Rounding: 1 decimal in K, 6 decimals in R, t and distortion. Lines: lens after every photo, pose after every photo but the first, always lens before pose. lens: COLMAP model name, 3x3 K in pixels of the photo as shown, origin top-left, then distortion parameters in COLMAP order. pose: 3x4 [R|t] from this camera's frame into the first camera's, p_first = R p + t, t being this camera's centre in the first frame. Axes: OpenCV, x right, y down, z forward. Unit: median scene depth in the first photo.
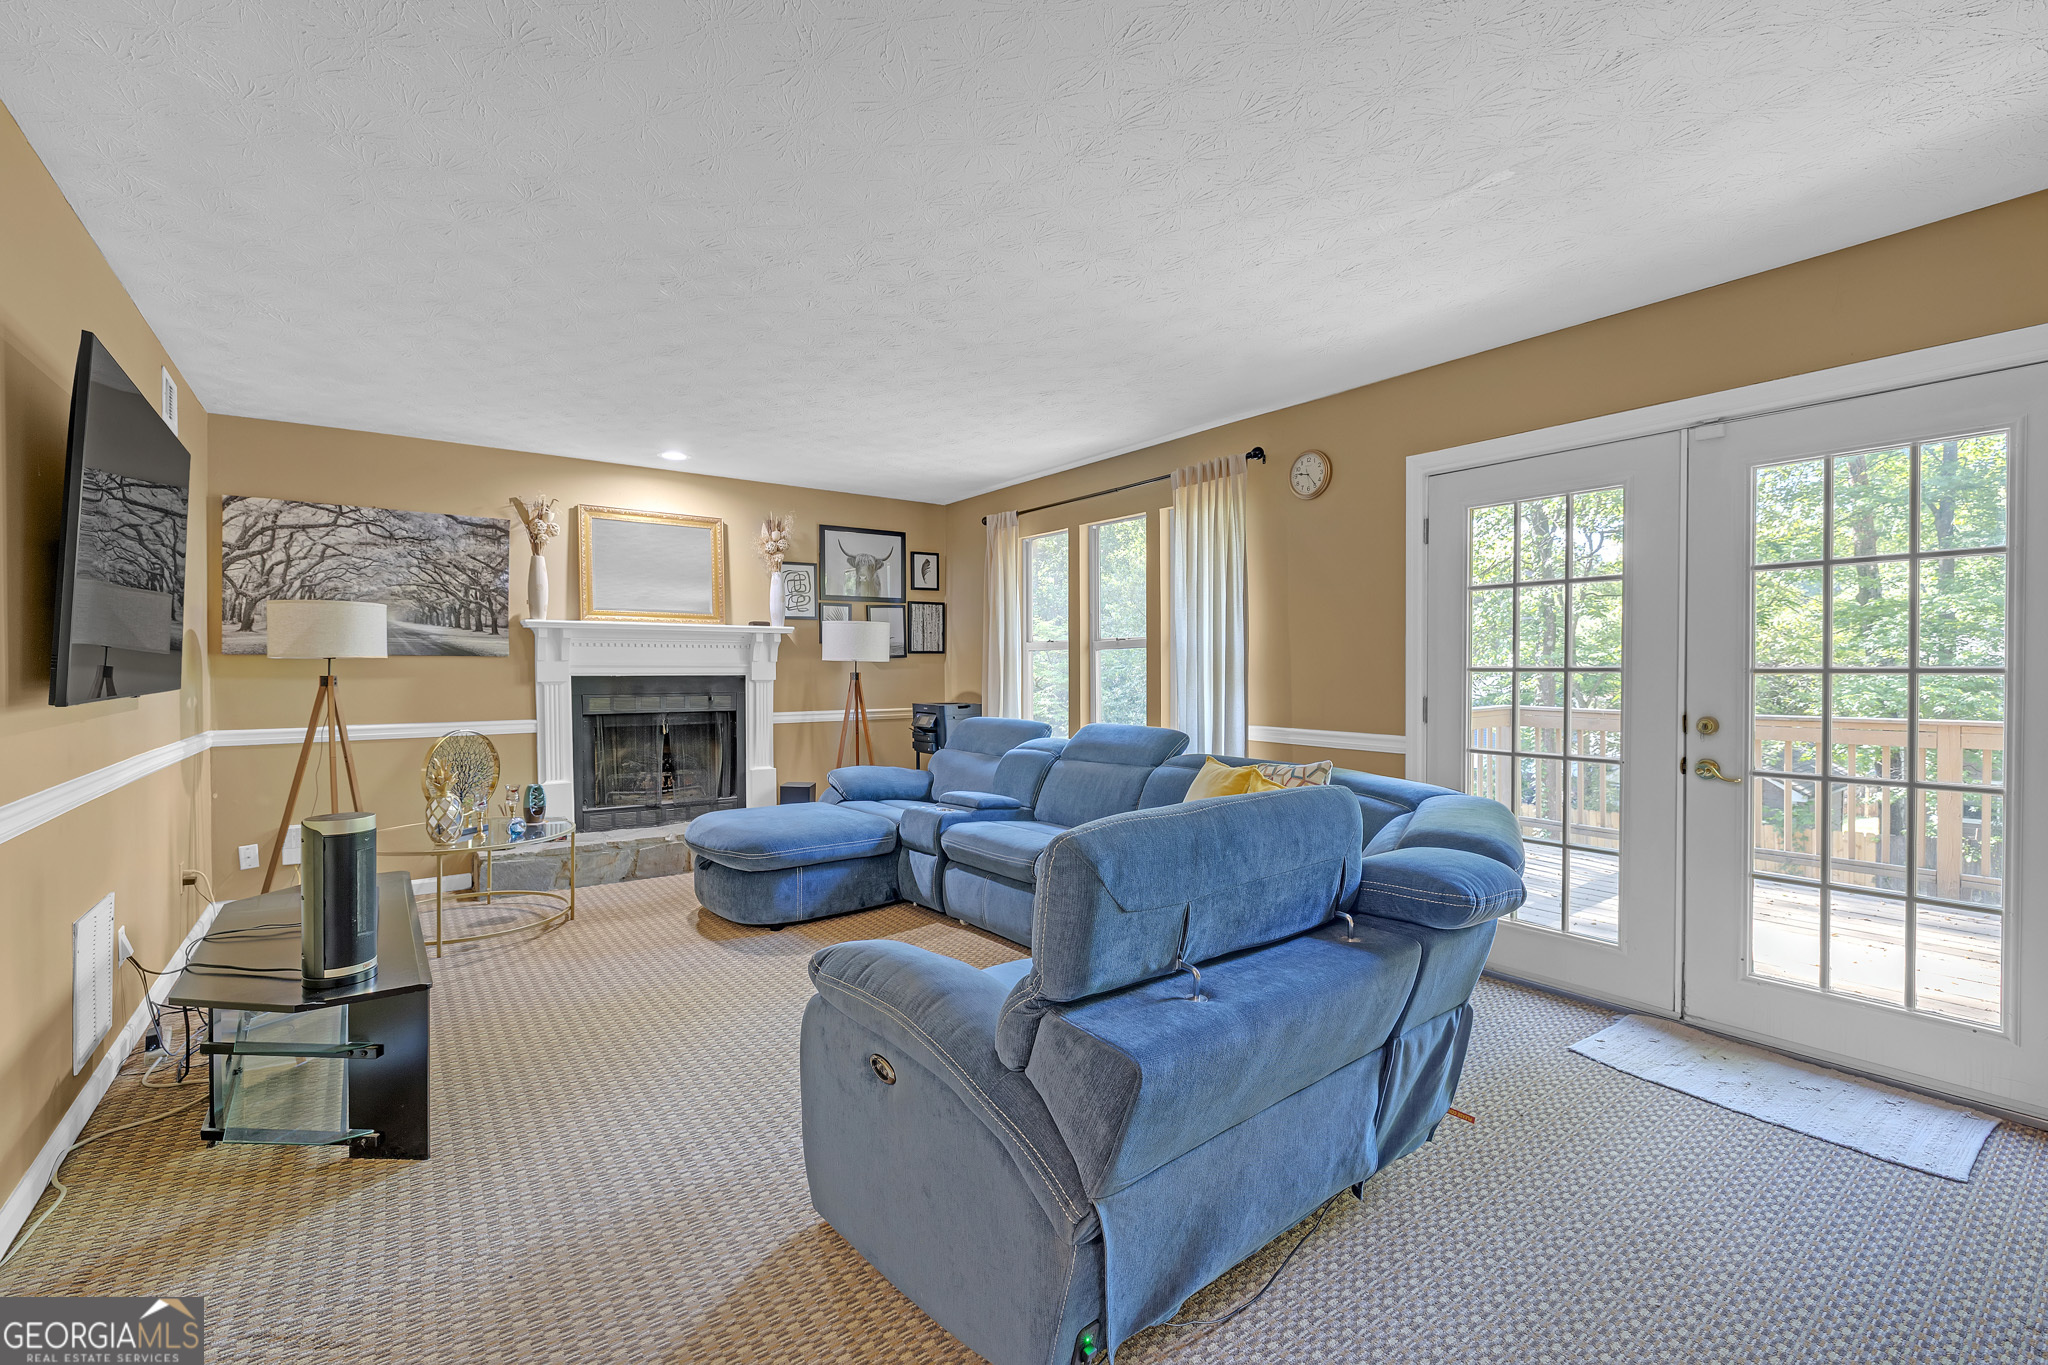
lens RADIAL K [[872.2, 0, 1024.0], [0, 872.2, 682.5], [0, 0, 1]] dist [-0.000706, -0.000123]
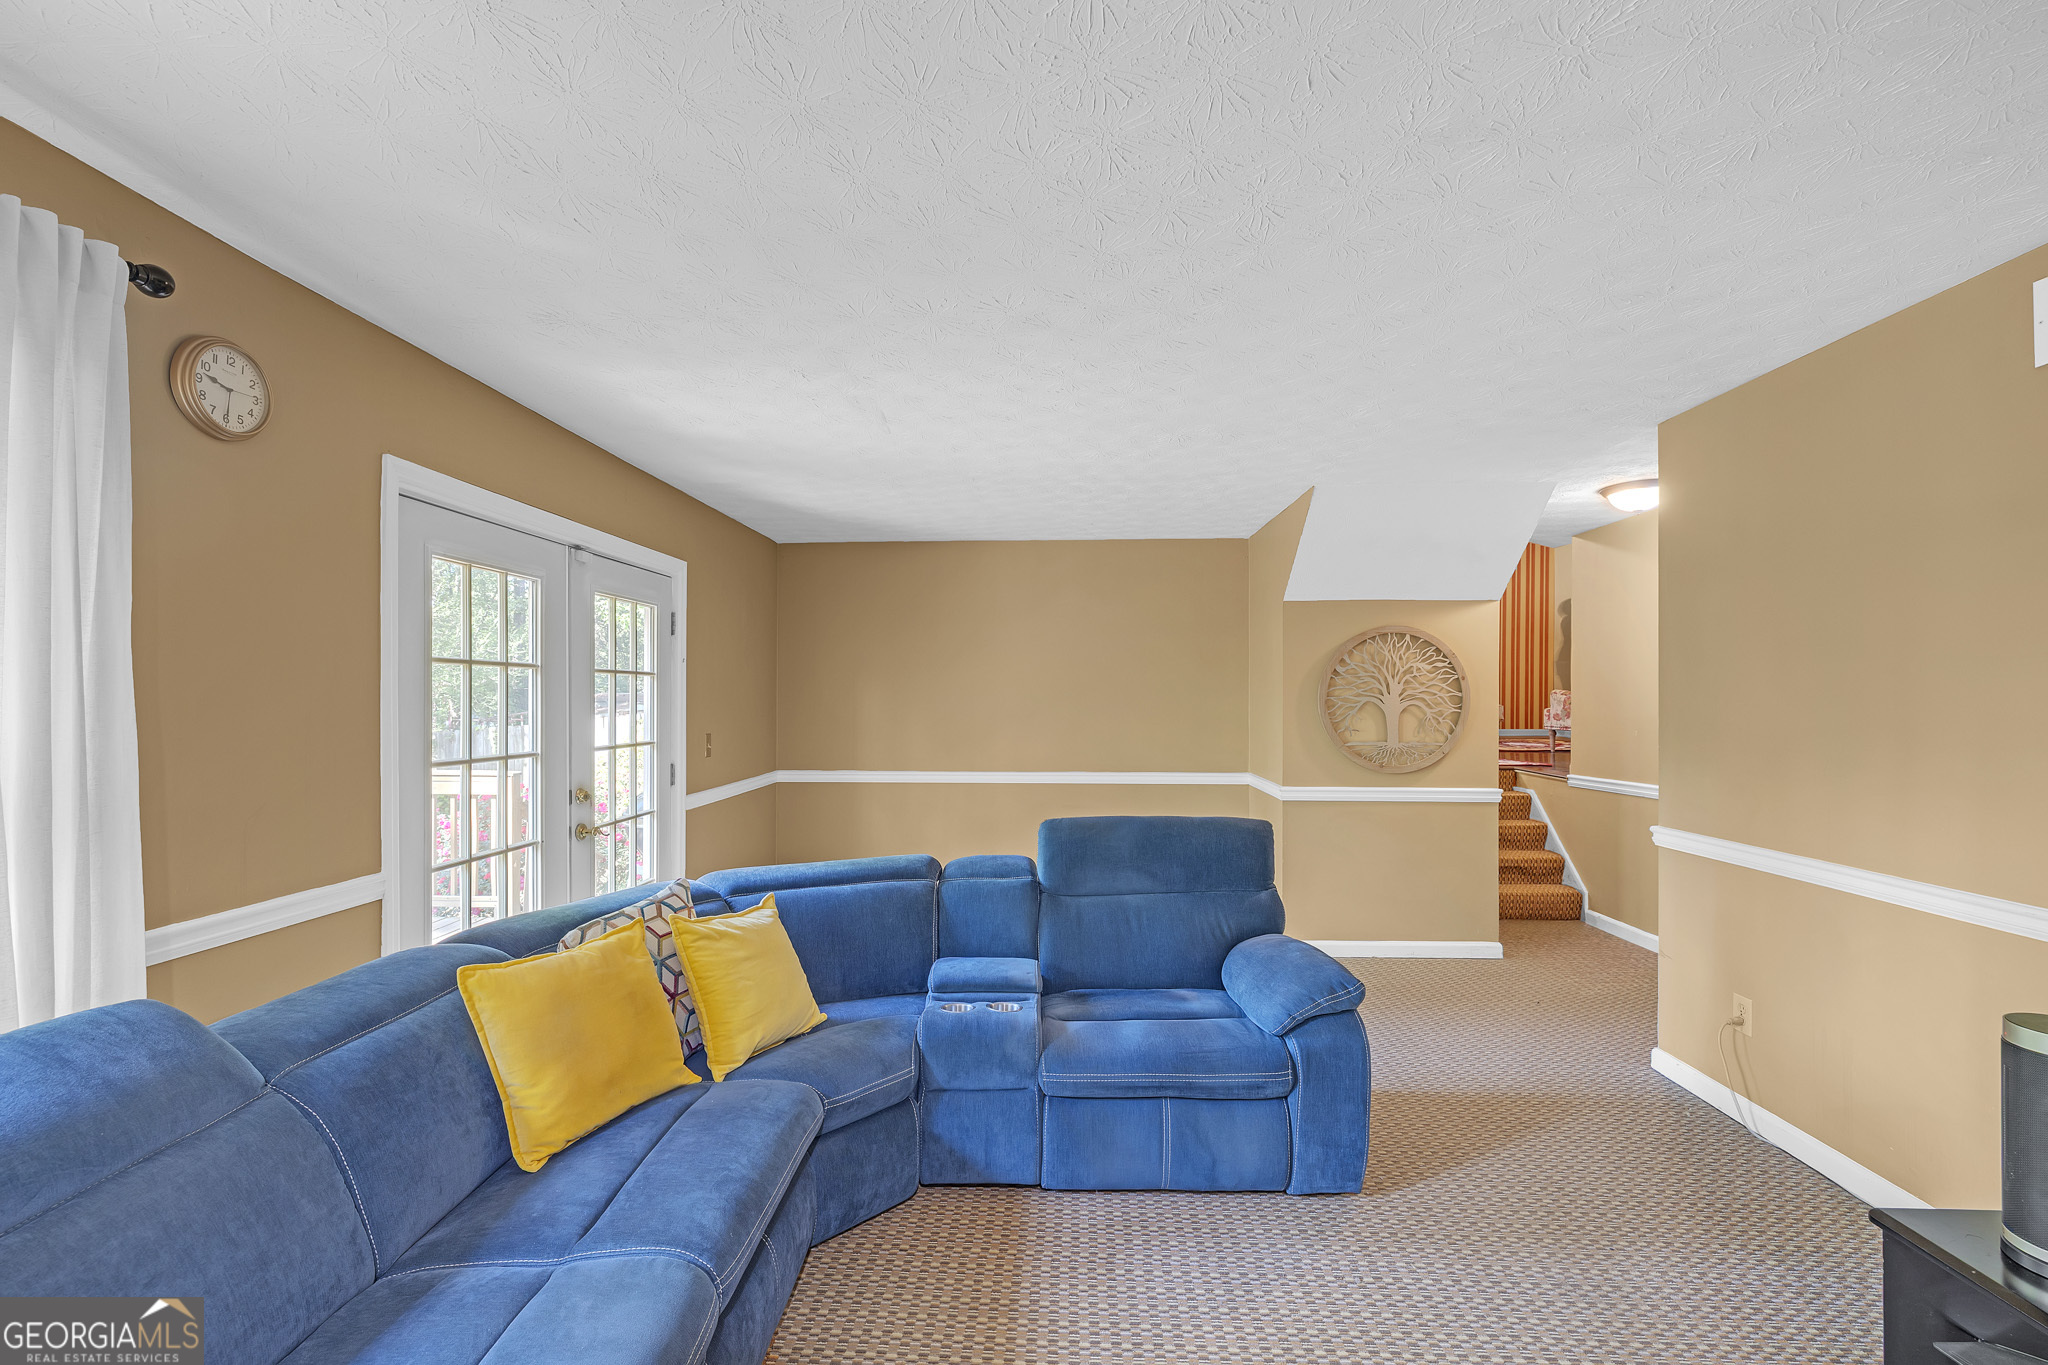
lens RADIAL K [[872.2, 0, 1024.0], [0, 872.2, 682.5], [0, 0, 1]] dist [-0.000706, -0.000123]
pose [[-0.780091, 0.001757, 0.625664, -0.247359], [0.002800, 0.999996, 0.000683, -0.057638], [-0.625660, 0.002285, -0.780092, 0.840559]]
